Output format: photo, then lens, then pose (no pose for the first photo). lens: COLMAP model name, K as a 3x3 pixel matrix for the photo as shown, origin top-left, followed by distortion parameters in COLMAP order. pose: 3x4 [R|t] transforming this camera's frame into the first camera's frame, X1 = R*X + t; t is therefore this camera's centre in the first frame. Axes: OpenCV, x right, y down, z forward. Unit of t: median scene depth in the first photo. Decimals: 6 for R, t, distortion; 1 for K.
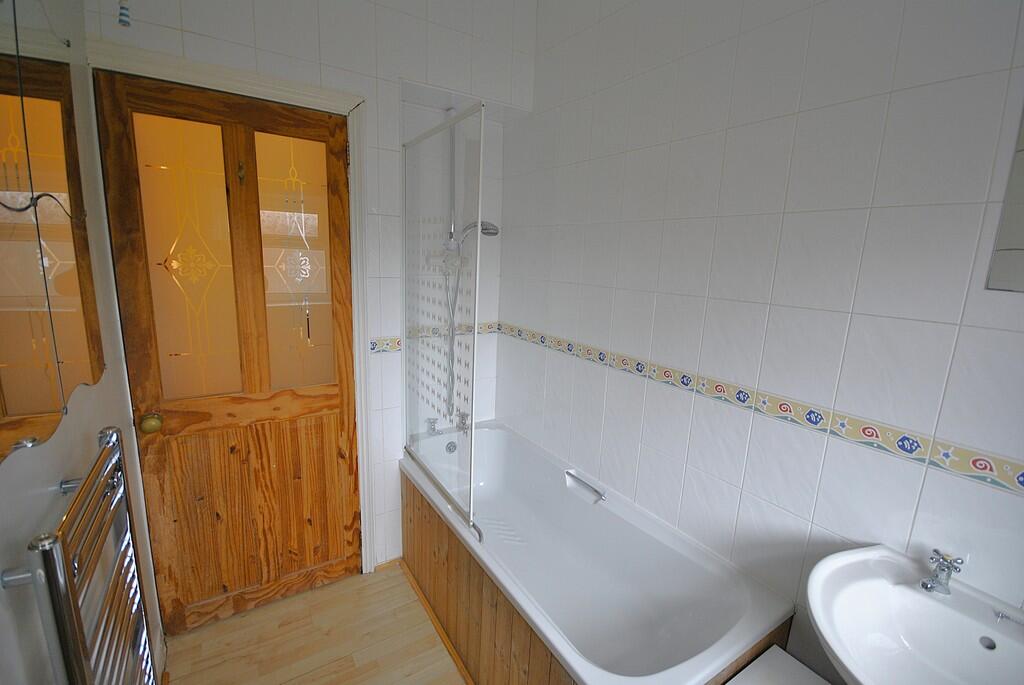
lens RADIAL K [[449.6, 0, 517.1], [0, 449.6, 347.8], [0, 0, 1]] dist [0.004435, -0.011345]
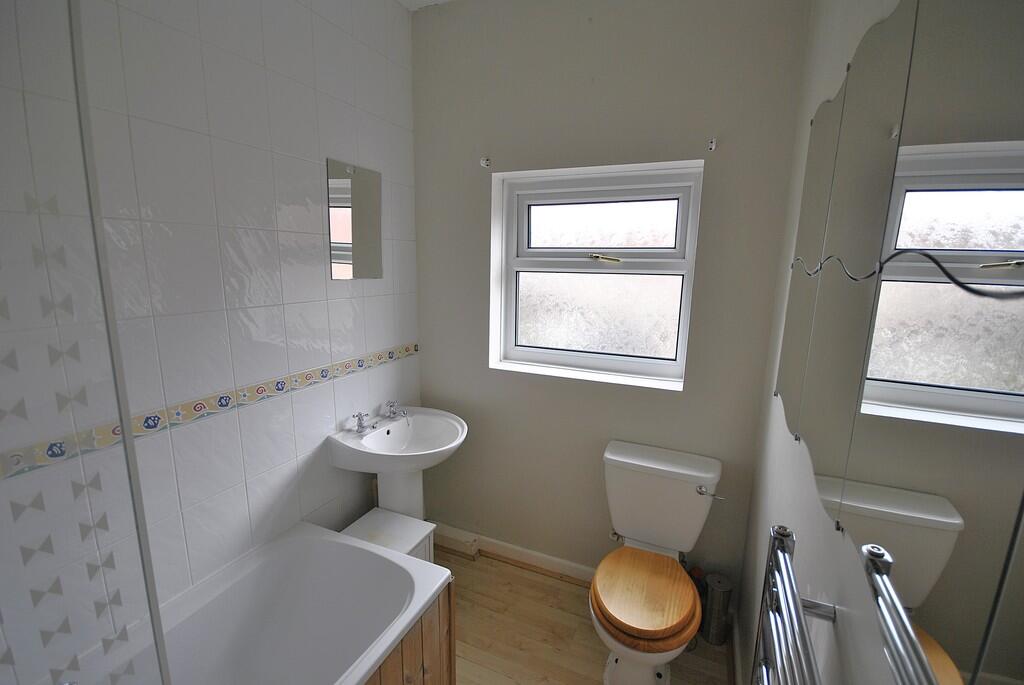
lens RADIAL K [[449.6, 0, 517.1], [0, 449.6, 347.8], [0, 0, 1]] dist [0.004435, -0.011345]
pose [[-0.549834, -0.187781, 0.813893, -0.680536], [0.155453, 0.934373, 0.320596, -0.230172], [-0.820681, 0.302797, -0.484558, 0.872987]]
